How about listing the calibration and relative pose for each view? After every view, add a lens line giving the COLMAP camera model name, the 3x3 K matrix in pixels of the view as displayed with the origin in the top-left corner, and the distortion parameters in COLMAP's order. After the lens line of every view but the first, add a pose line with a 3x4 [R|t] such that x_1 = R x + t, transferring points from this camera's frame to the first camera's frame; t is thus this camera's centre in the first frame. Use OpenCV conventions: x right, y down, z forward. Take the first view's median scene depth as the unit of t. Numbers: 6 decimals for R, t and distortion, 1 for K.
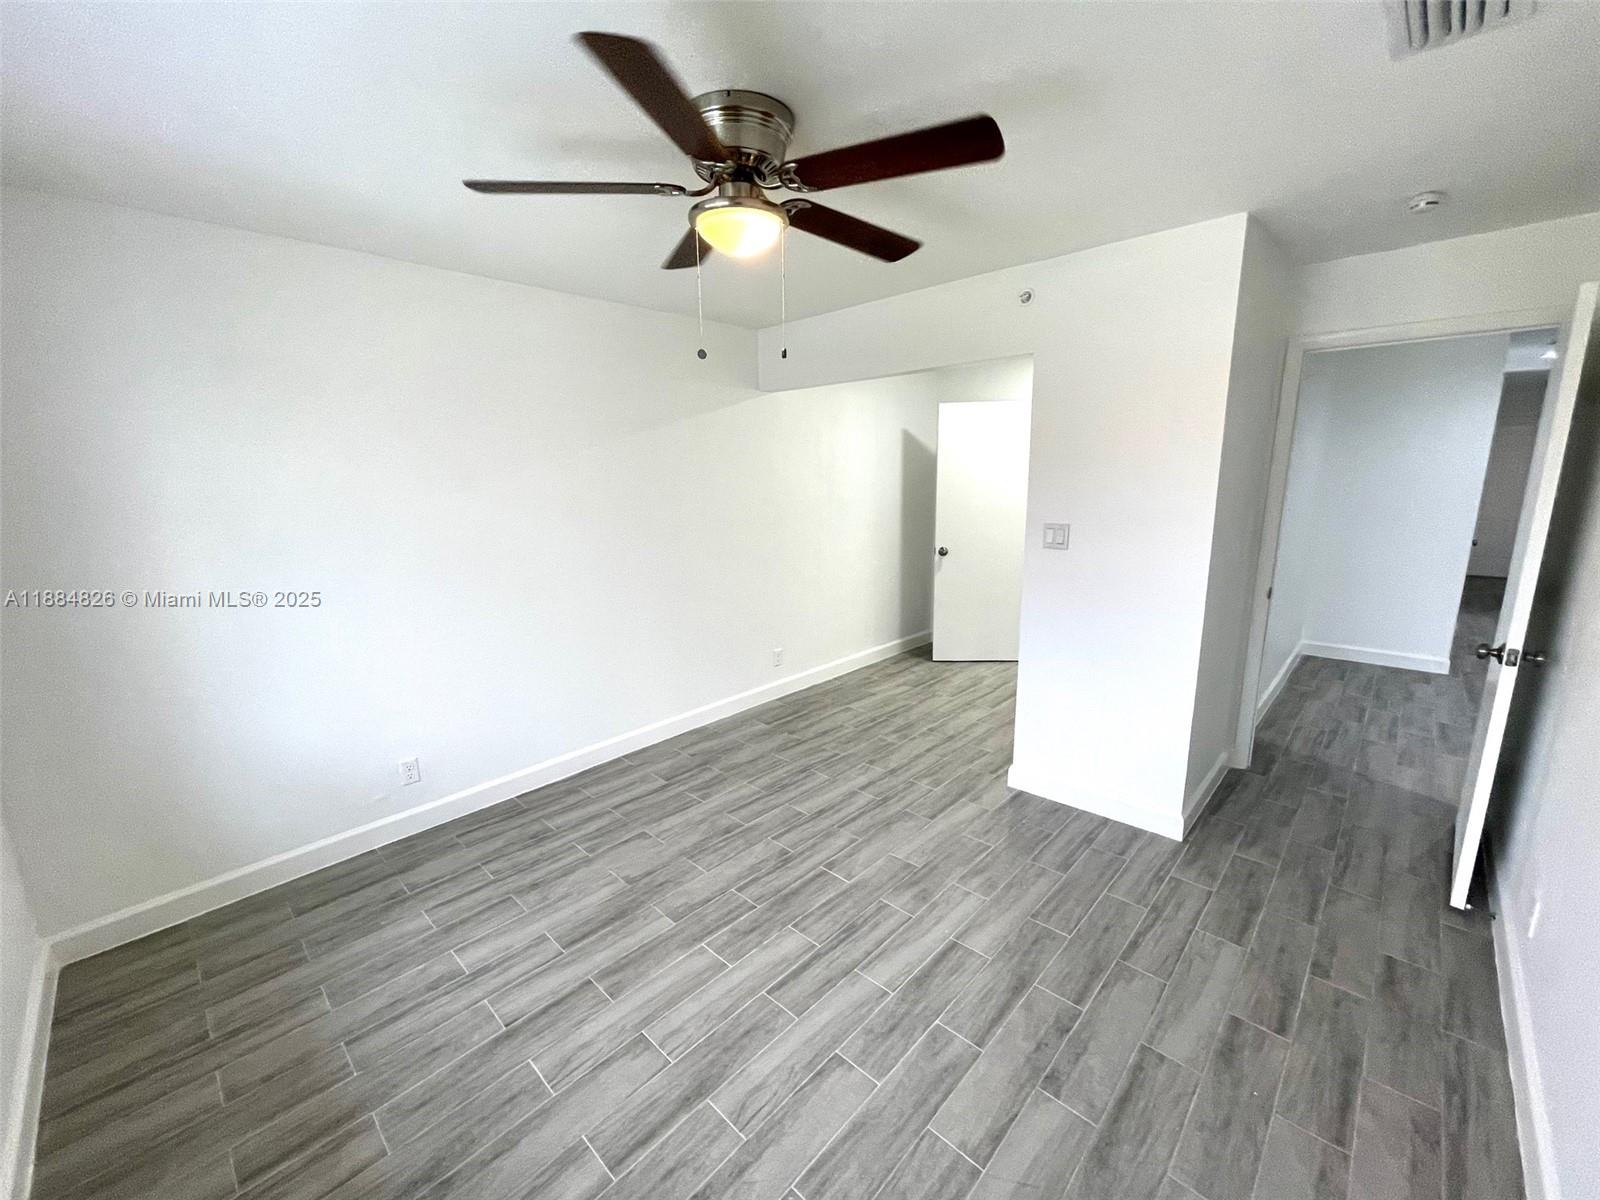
lens RADIAL K [[646.3, 0, 793.0], [0, 646.3, 606.8], [0, 0, 1]] dist [-0.002197, -0.000096]
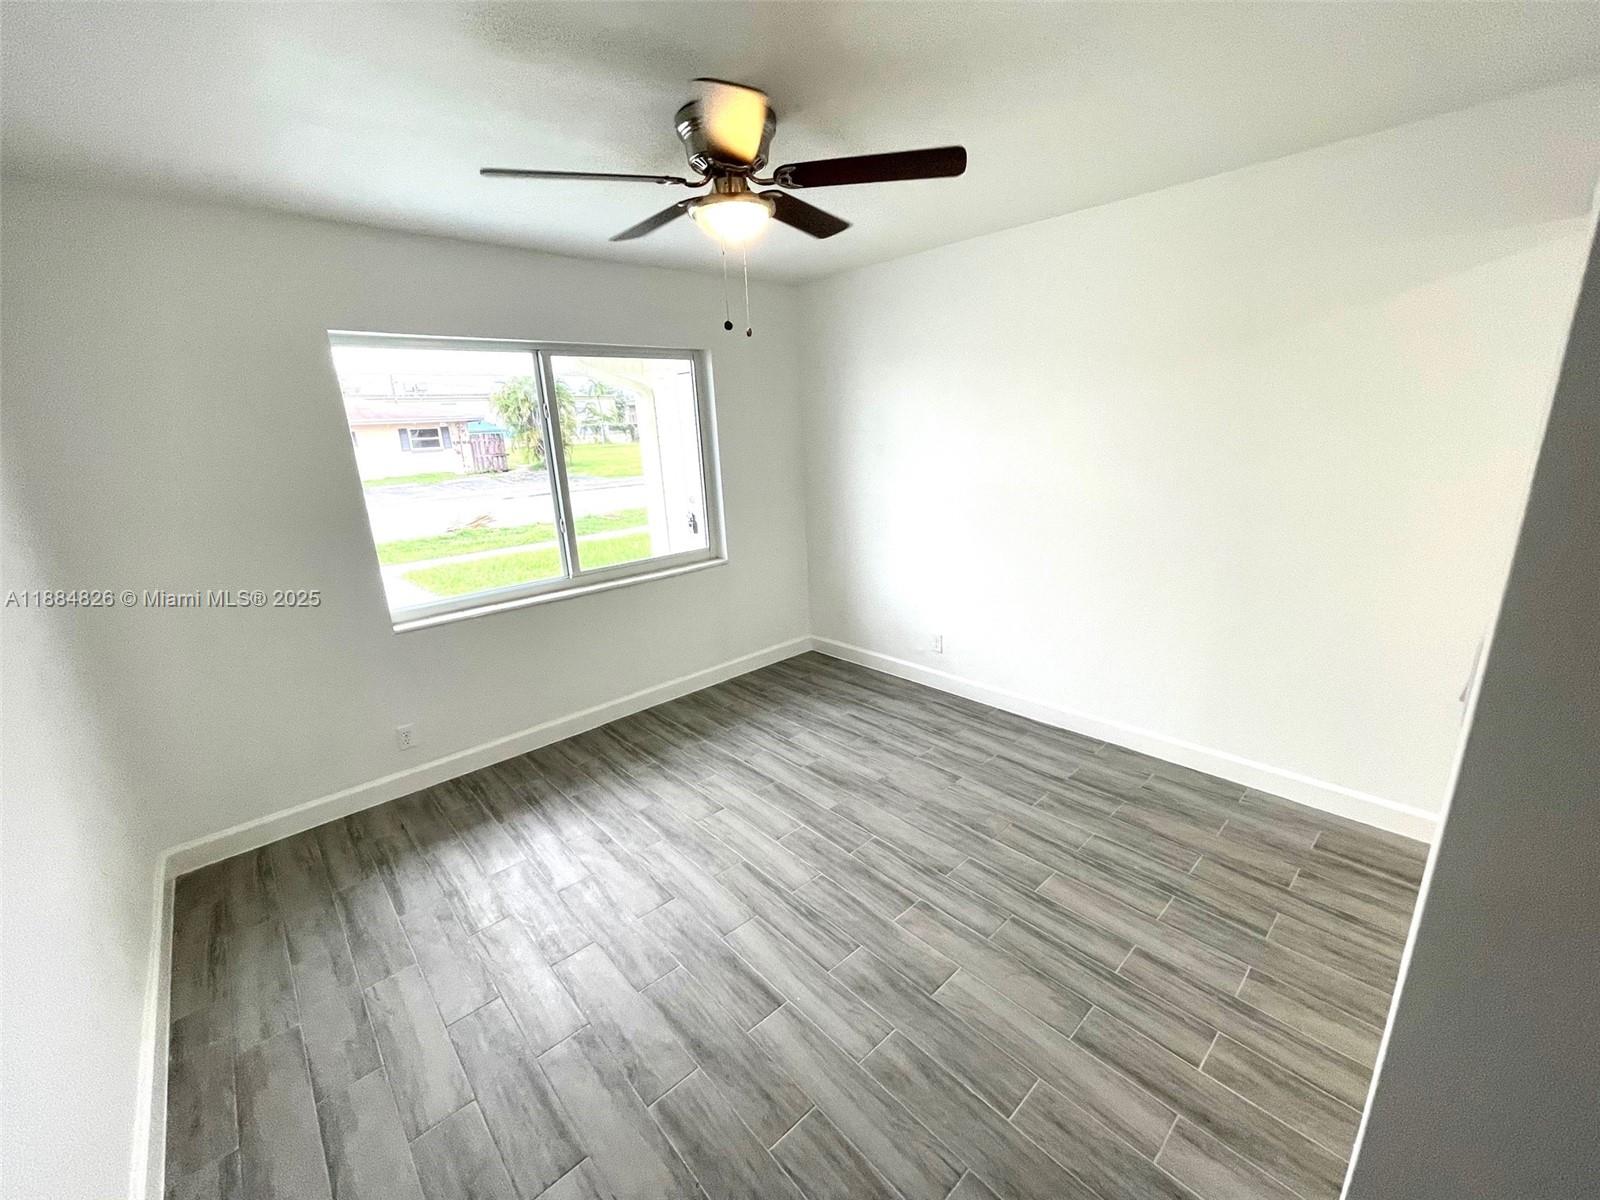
lens RADIAL K [[646.3, 0, 797.8], [0, 646.3, 599.0], [0, 0, 1]] dist [-0.002197, -0.000096]
pose [[-0.058437, 0.284853, -0.956788, 0.712685], [-0.165621, 0.942378, 0.290678, -0.180399], [0.984457, 0.175450, -0.007892, 0.735367]]
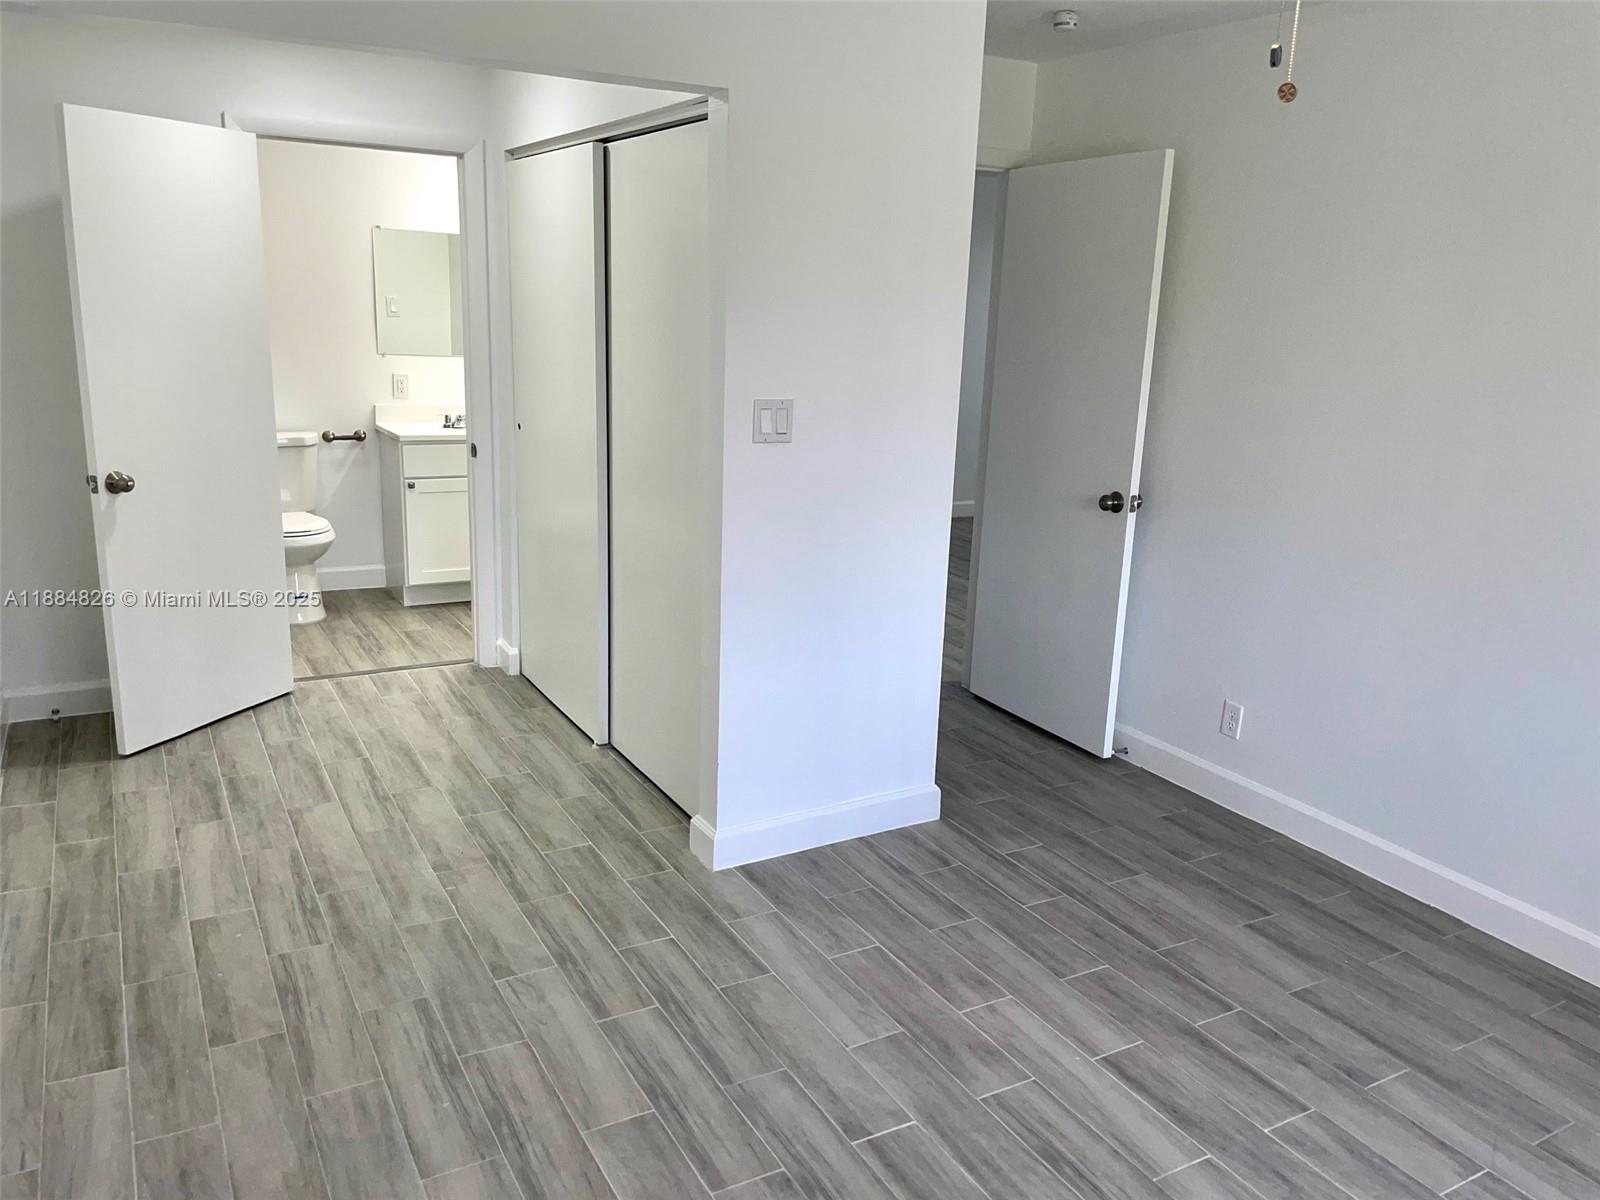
lens RADIAL K [[1233.7, 0, 793.0], [0, 1233.7, 598.5], [0, 0, 1]] dist [0.077876, -0.107121]
pose [[0.285789, -0.204011, 0.936325, -0.707218], [0.159591, 0.973564, 0.163413, -0.138376], [-0.944910, 0.102727, 0.310792, 0.674758]]
